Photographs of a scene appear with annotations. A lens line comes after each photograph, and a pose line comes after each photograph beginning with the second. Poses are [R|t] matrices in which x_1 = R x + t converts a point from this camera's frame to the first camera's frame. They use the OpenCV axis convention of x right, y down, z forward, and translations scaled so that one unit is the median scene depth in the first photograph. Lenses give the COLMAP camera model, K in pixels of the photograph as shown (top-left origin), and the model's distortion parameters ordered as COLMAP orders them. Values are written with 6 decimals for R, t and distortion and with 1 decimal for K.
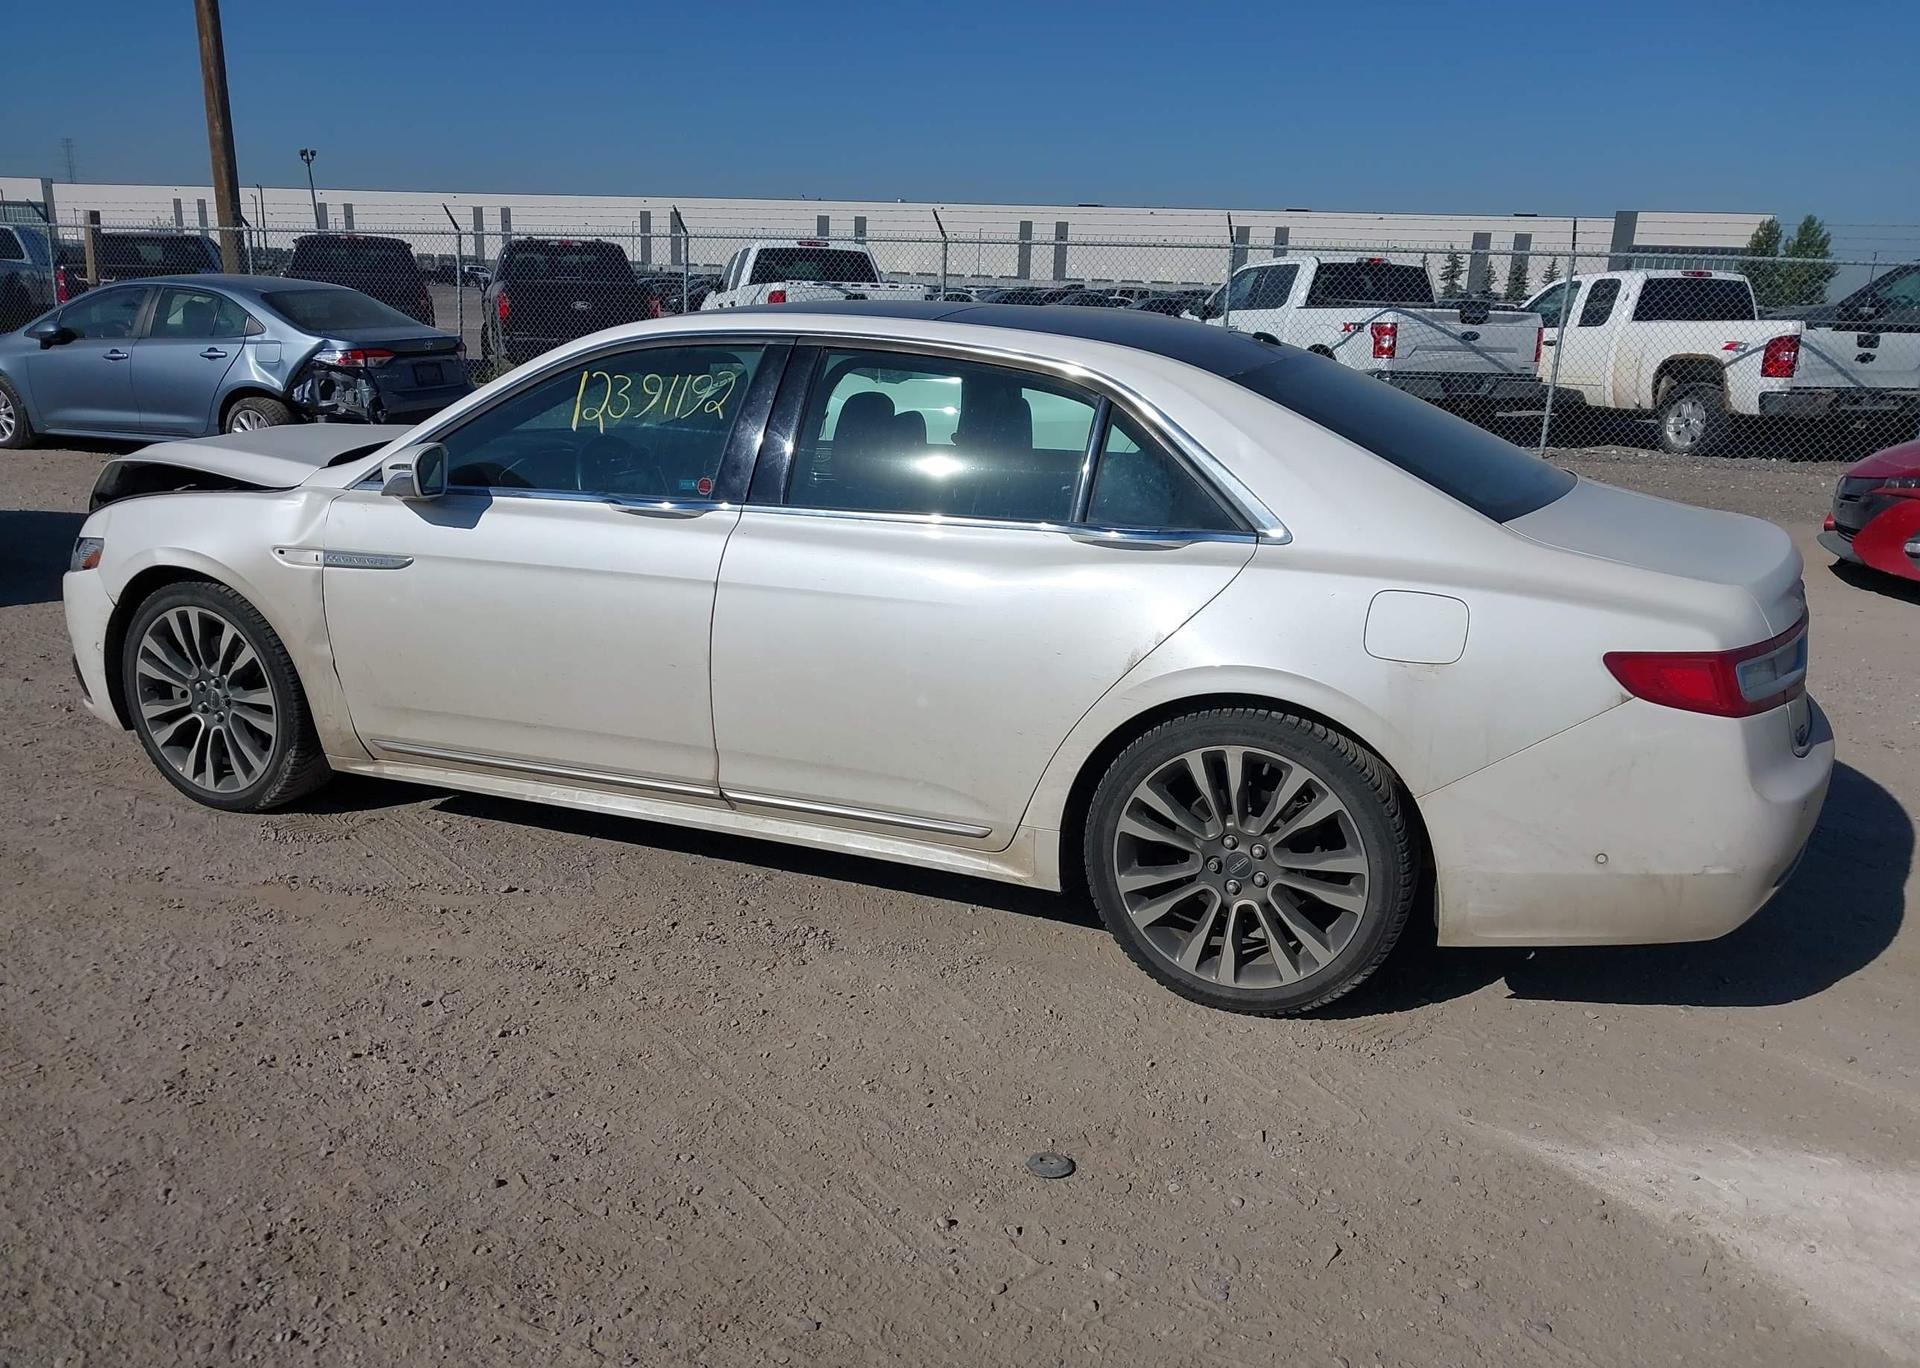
lens RADIAL K [[1521.4, 0, 944.4], [0, 1521.4, 696.3], [0, 0, 1]] dist [0.019539, -0.022160]
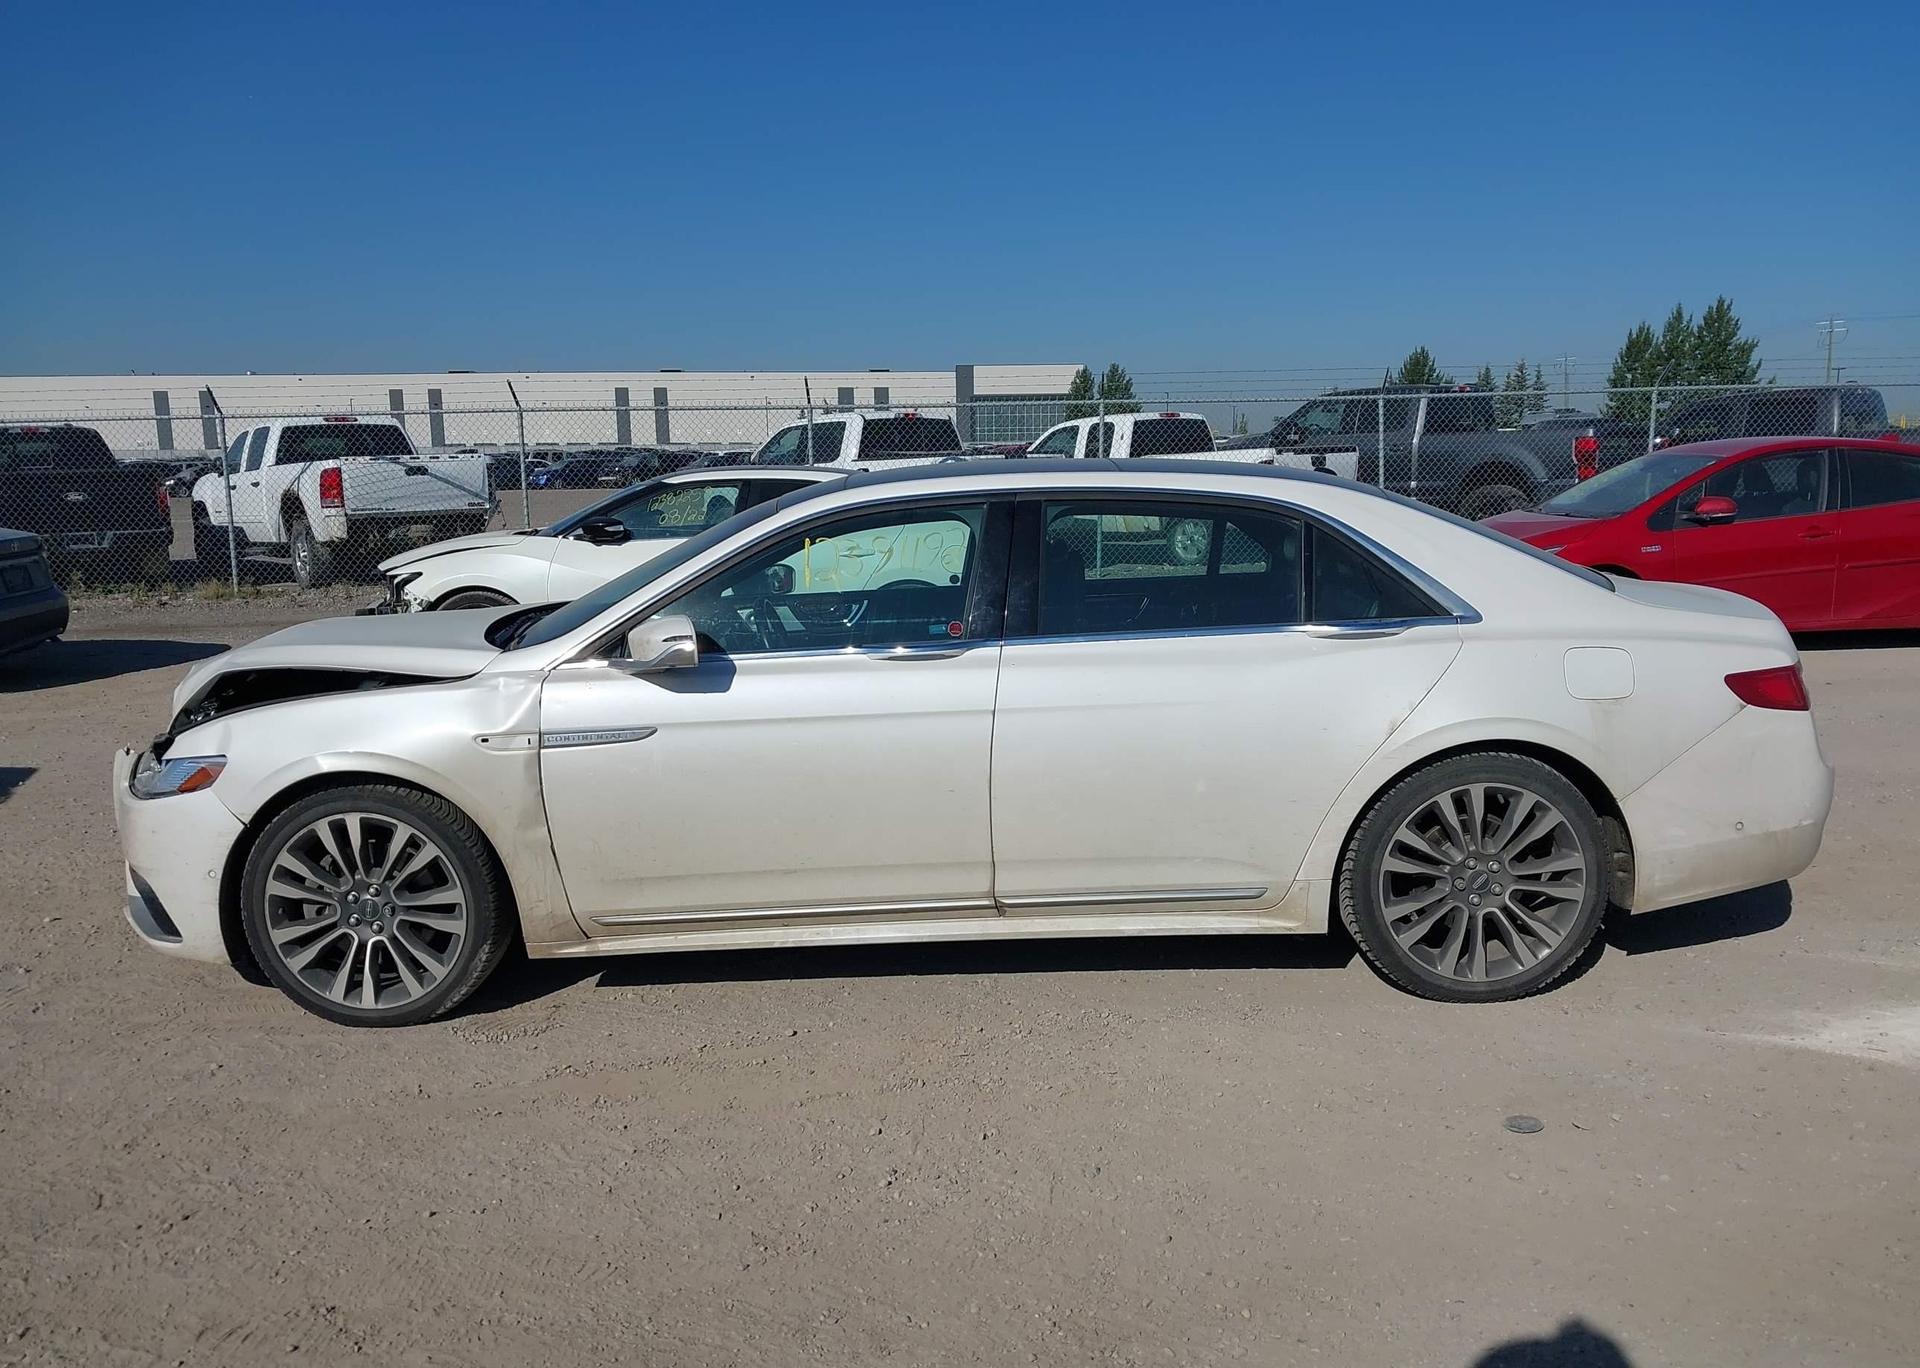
lens RADIAL K [[1521.4, 0, 959.3], [0, 1521.4, 681.6], [0, 0, 1]] dist [0.019539, -0.022160]
pose [[0.922185, -0.105421, 0.372105, -0.549309], [0.144939, 0.986218, -0.079796, -0.010096], [-0.358564, 0.127519, 0.924754, -0.020356]]
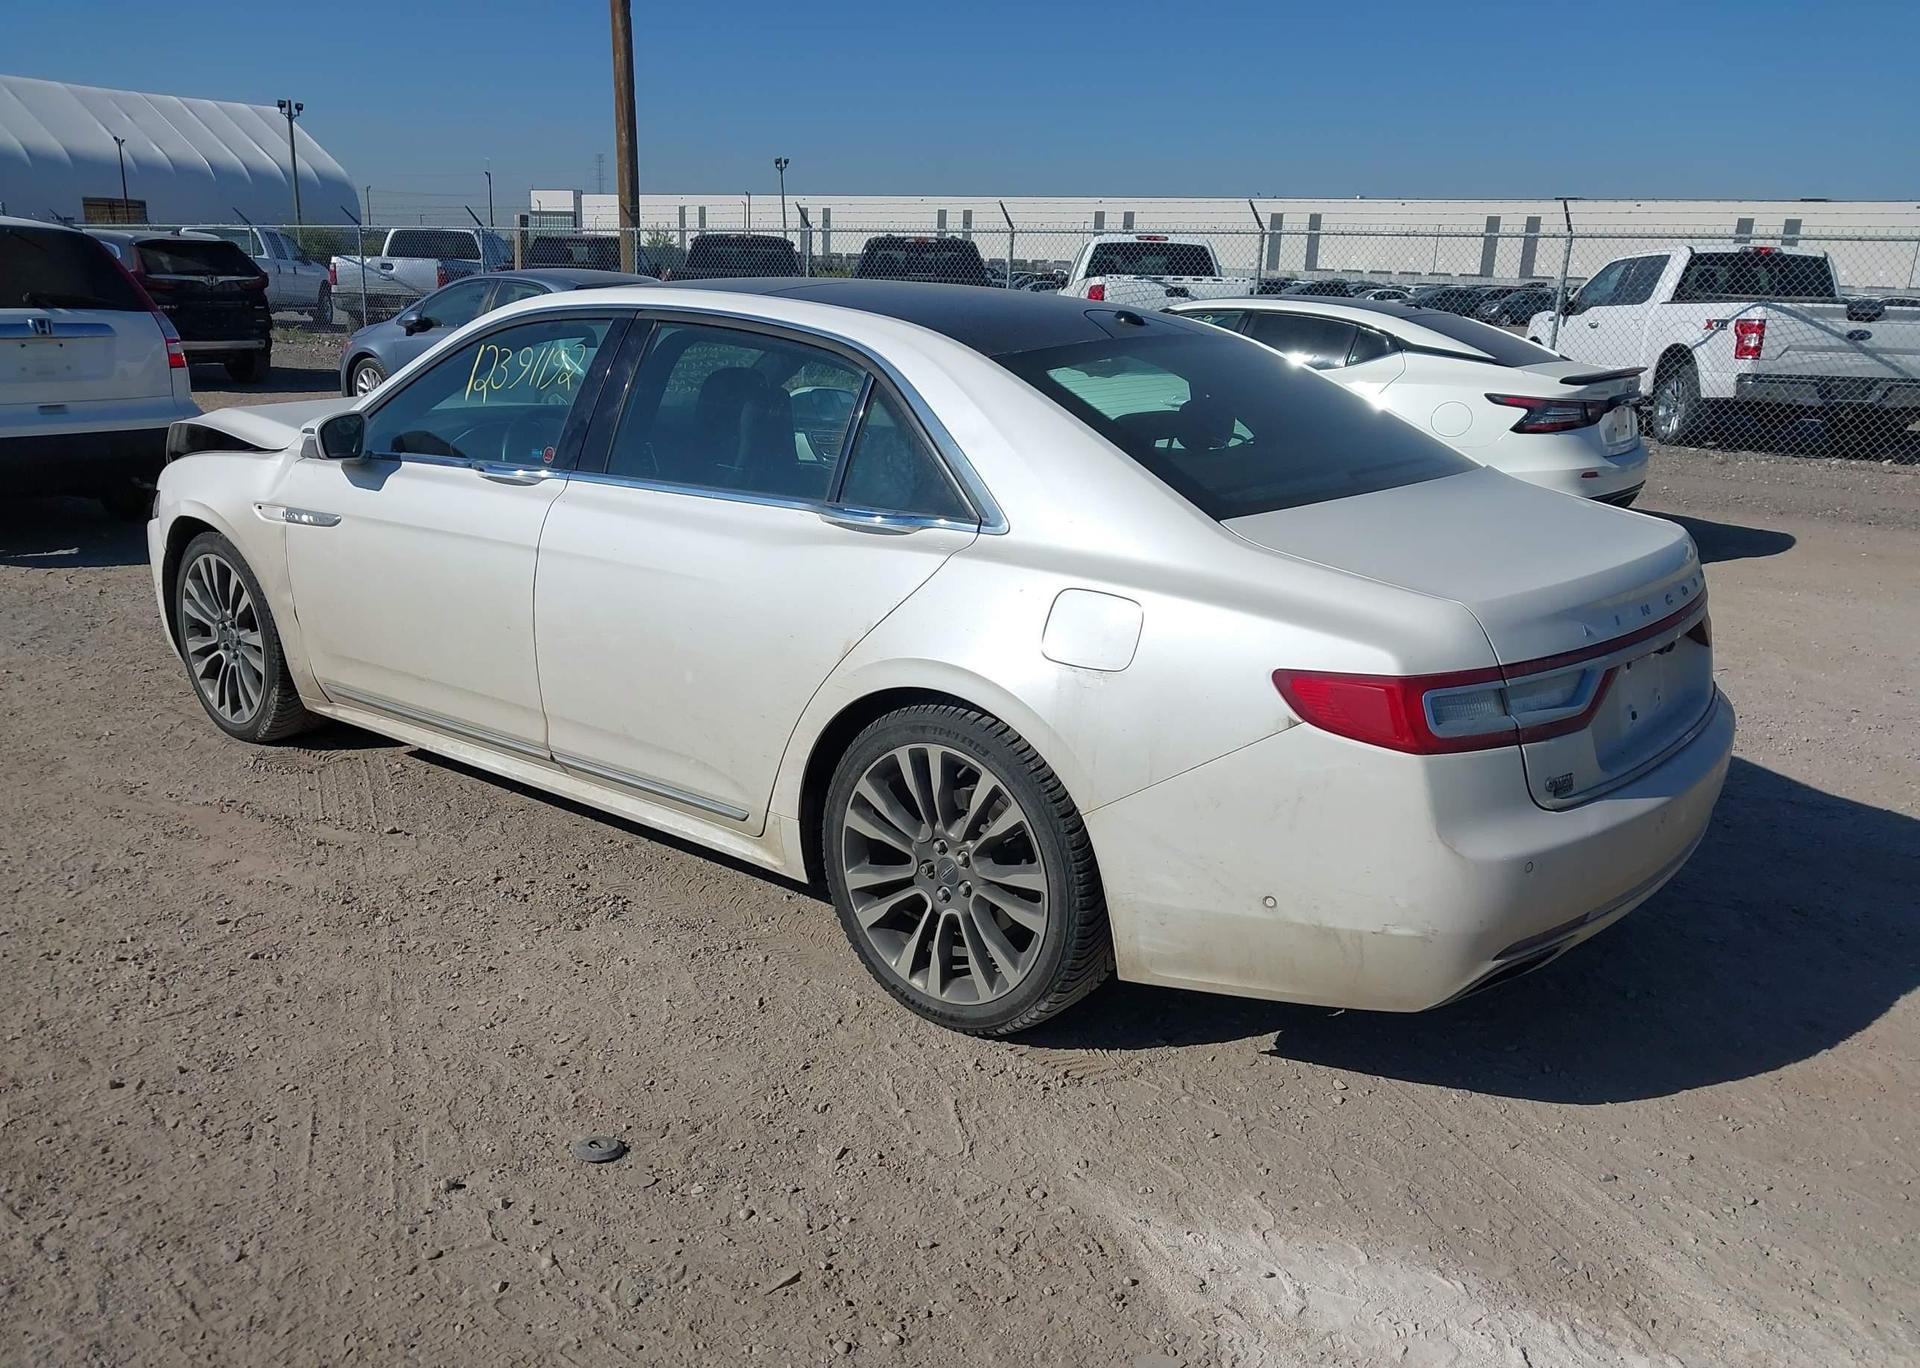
lens RADIAL K [[1521.4, 0, 969.5], [0, 1521.4, 700.1], [0, 0, 1]] dist [0.019539, -0.022160]
pose [[0.959805, 0.072974, -0.271015, 0.391203], [-0.072420, 0.997301, 0.012056, -0.006399], [0.271163, 0.008056, 0.962500, 0.083926]]
